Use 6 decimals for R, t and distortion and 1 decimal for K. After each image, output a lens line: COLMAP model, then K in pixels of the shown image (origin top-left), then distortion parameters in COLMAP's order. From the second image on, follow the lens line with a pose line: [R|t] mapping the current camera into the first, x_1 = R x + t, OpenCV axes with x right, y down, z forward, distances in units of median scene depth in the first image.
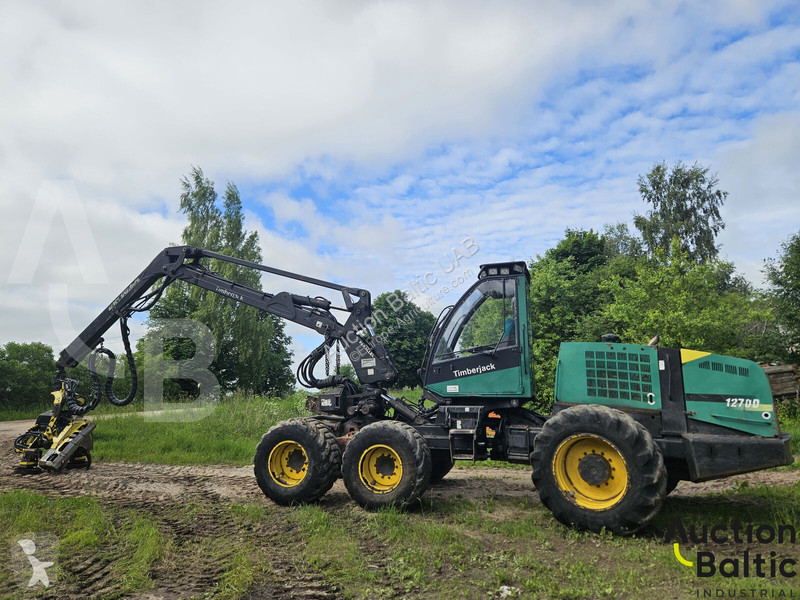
lens RADIAL K [[529.8, 0, 397.7], [0, 529.8, 306.2], [0, 0, 1]] dist [0.065269, -0.043149]
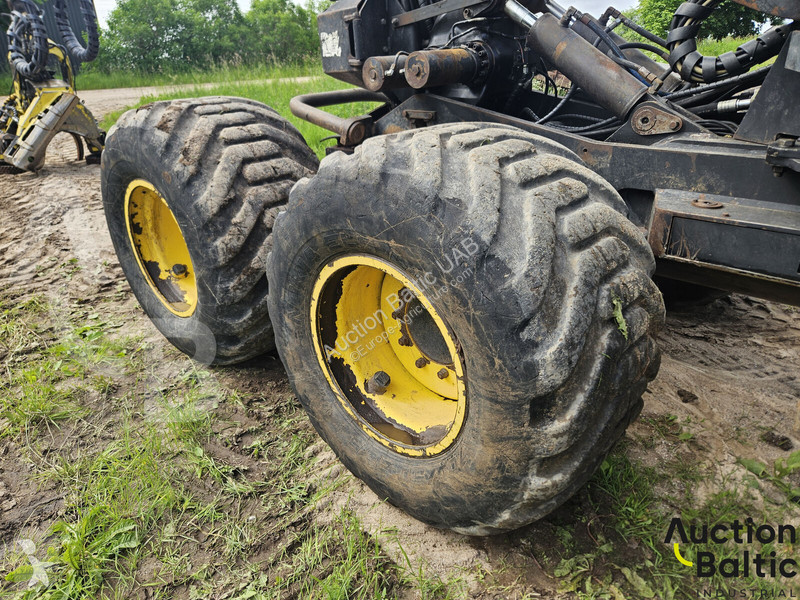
lens RADIAL K [[524.3, 0, 400.0], [0, 524.3, 300.0], [0, 0, 1]] dist [0.054665, -0.039991]
pose [[0.889996, 0.176272, -0.420519, 0.061210], [0.089046, 0.837304, 0.539438, 0.175044], [0.447190, -0.517542, 0.729501, 0.878566]]
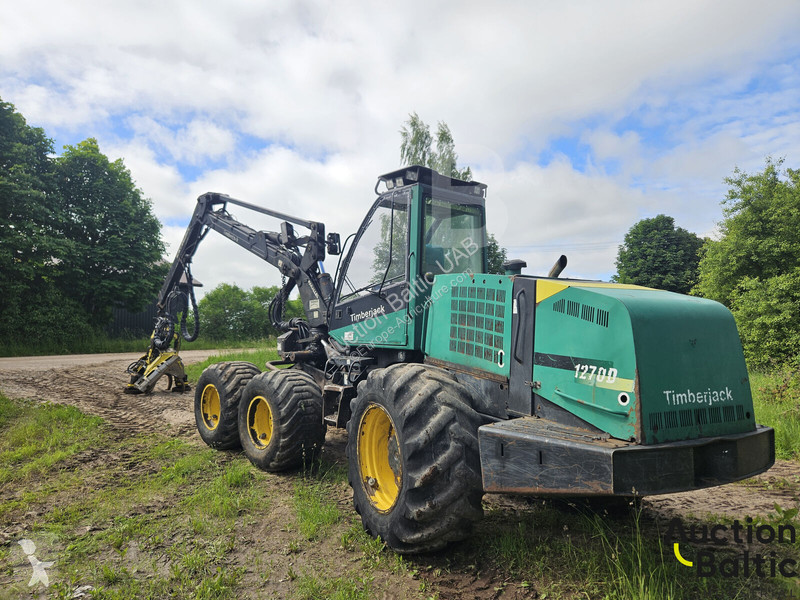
lens RADIAL K [[529.8, 0, 397.7], [0, 529.8, 306.2], [0, 0, 1]] dist [0.065269, -0.043149]
pose [[0.851546, -0.004547, -0.524260, 0.657598], [0.064139, 0.993355, 0.095563, 0.039755], [0.520342, -0.115002, 0.846179, 0.385071]]
